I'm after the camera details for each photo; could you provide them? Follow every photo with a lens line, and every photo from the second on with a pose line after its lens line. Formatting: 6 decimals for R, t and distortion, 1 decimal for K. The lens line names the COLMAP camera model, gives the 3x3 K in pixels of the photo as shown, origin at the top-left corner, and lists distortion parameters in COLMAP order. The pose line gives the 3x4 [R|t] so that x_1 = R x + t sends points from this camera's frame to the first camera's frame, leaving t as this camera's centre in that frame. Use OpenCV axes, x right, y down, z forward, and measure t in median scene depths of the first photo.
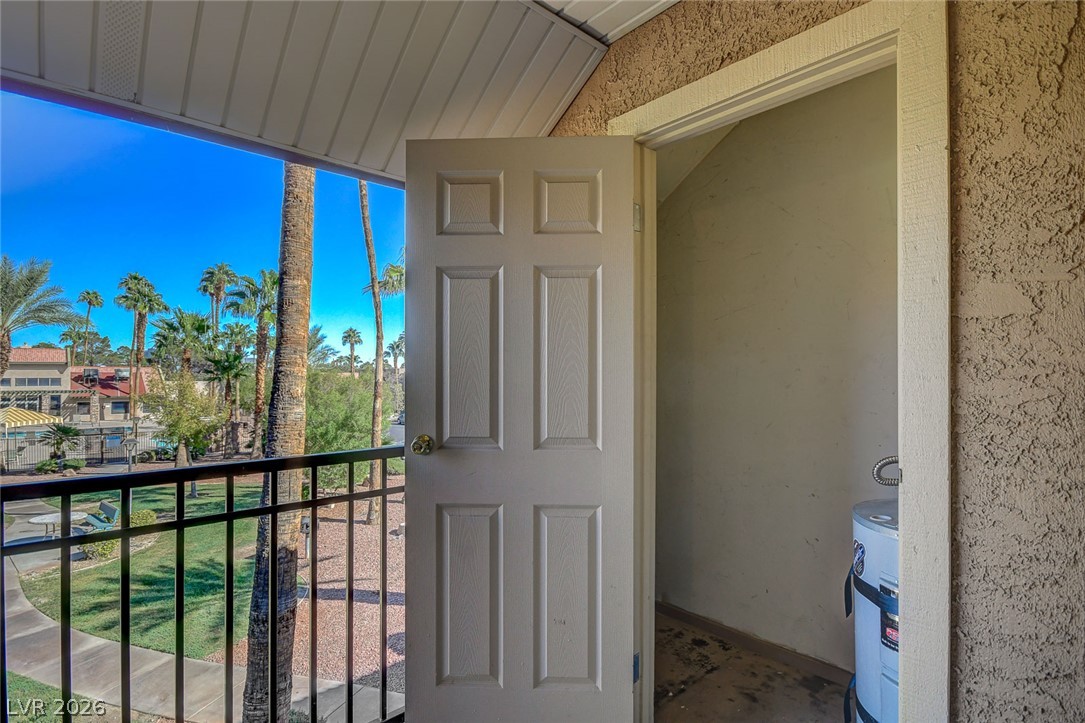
lens RADIAL K [[529.9, 0, 544.4], [0, 529.9, 373.0], [0, 0, 1]] dist [0.003360, -0.009556]
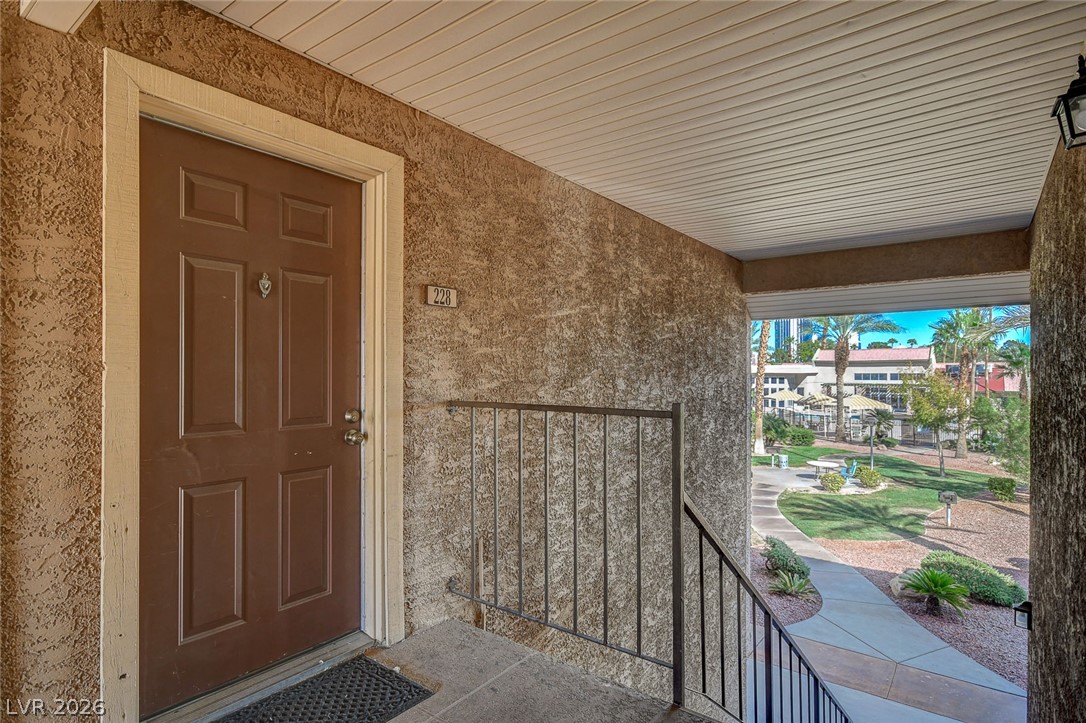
lens RADIAL K [[577.6, 0, 541.2], [0, 577.6, 366.8], [0, 0, 1]] dist [0.001569, 0.000136]
pose [[0.175940, -0.010699, -0.984343, 0.313245], [0.007983, 0.999924, -0.009441, 0.001161], [0.984368, -0.006197, 0.176012, -0.051706]]
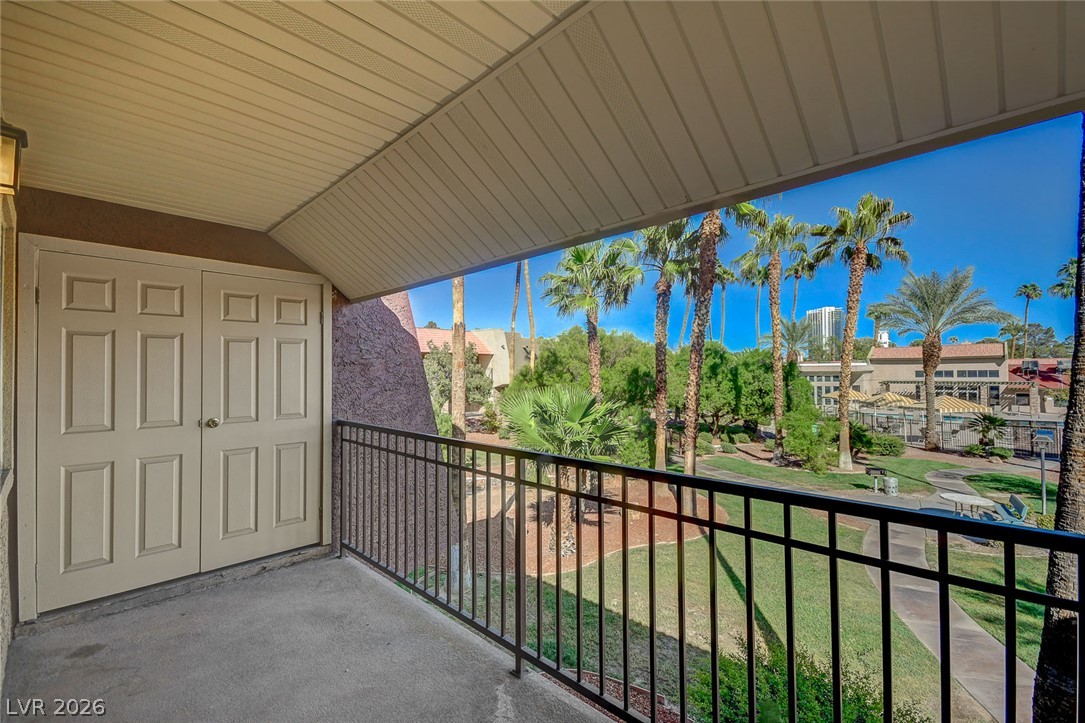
lens RADIAL K [[469.6, 0, 540.6], [0, 469.6, 365.1], [0, 0, 1]] dist [0.030456, -0.009989]
pose [[0.052099, -0.015665, -0.998519, 0.022718], [0.016988, 0.999746, -0.014797, -0.004370], [0.998497, -0.016192, 0.052352, 0.029948]]
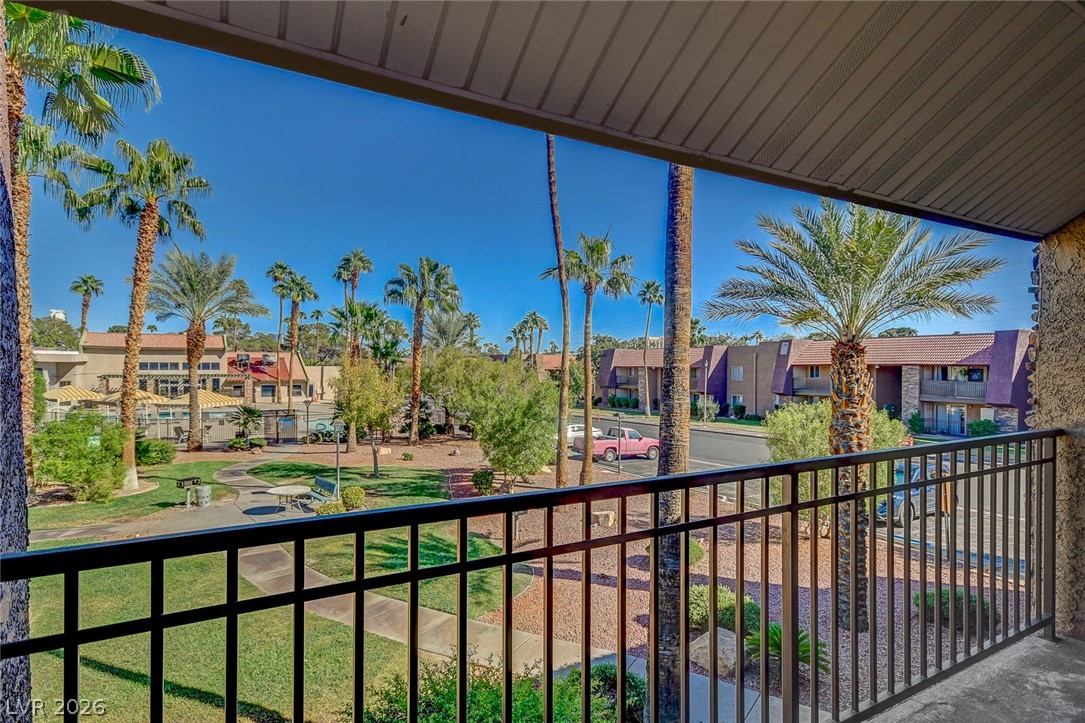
lens RADIAL K [[582.3, 0, 537.1], [0, 582.3, 377.8], [0, 0, 1]] dist [-0.000122, 0.038053]
pose [[0.978198, 0.010225, -0.207425, -0.080508], [-0.003294, 0.999425, 0.033733, -0.003425], [0.207651, -0.032314, 0.977669, -0.048199]]
